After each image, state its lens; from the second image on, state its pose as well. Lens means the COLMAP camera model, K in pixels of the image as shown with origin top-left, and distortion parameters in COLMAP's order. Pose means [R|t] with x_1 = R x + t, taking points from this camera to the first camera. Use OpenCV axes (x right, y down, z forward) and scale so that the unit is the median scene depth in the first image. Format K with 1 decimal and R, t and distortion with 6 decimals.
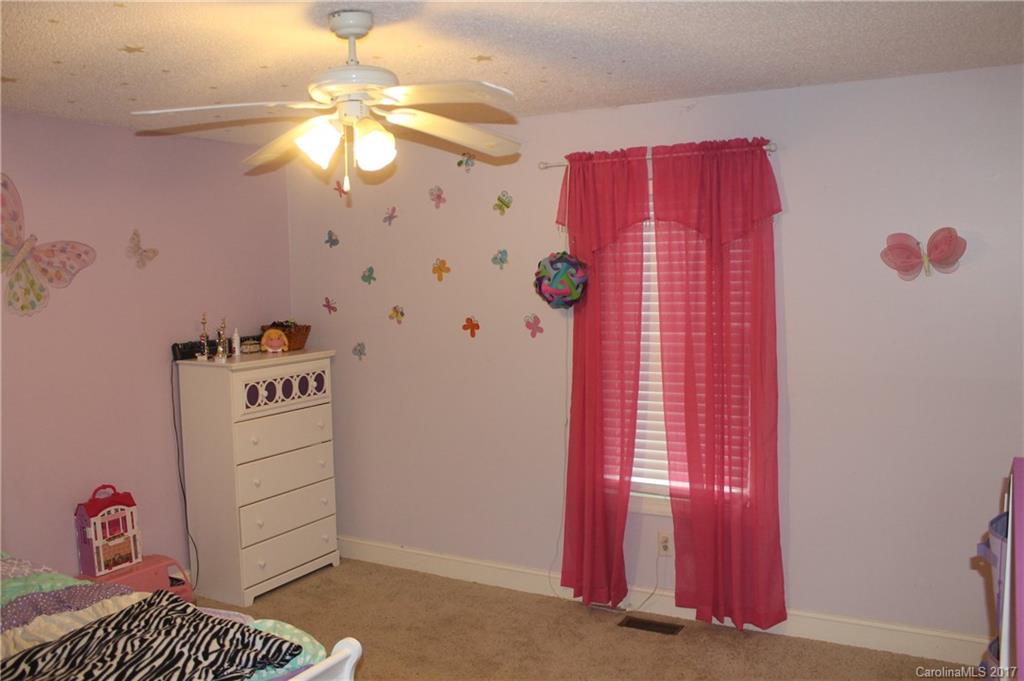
lens RADIAL K [[868.5, 0, 512.0], [0, 868.5, 340.5], [0, 0, 1]] dist [-0.198107, 0.261682]
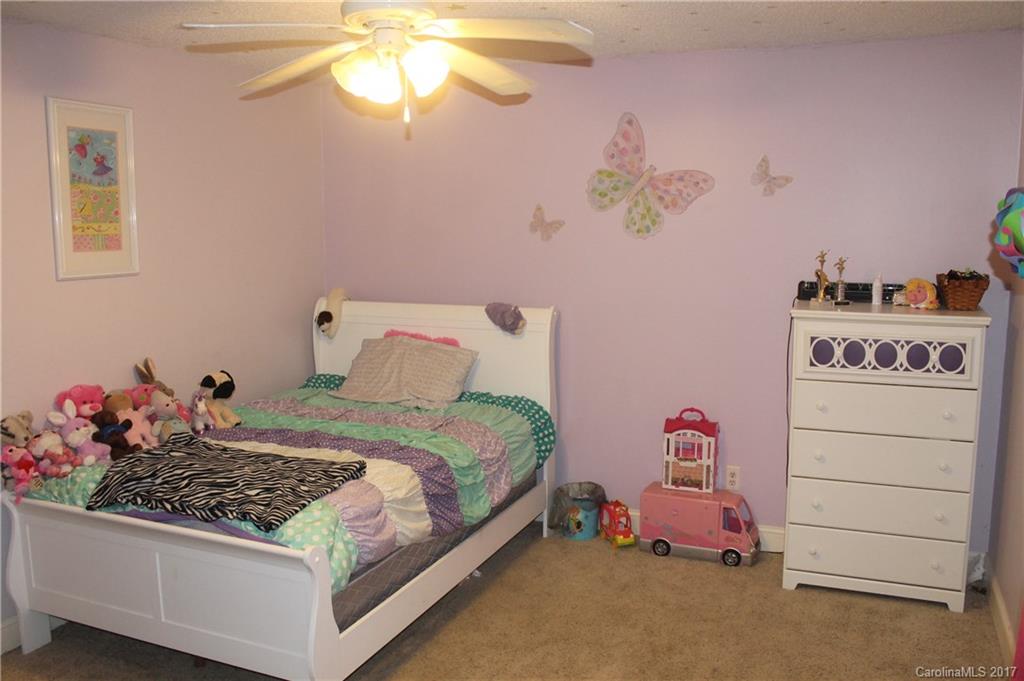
lens RADIAL K [[868.5, 0, 512.0], [0, 868.5, 340.5], [0, 0, 1]] dist [-0.198107, 0.261682]
pose [[0.114539, 0.166145, -0.979427, 0.519765], [-0.073701, 0.984619, 0.158407, -0.061748], [0.990681, 0.054041, 0.125023, 0.657104]]
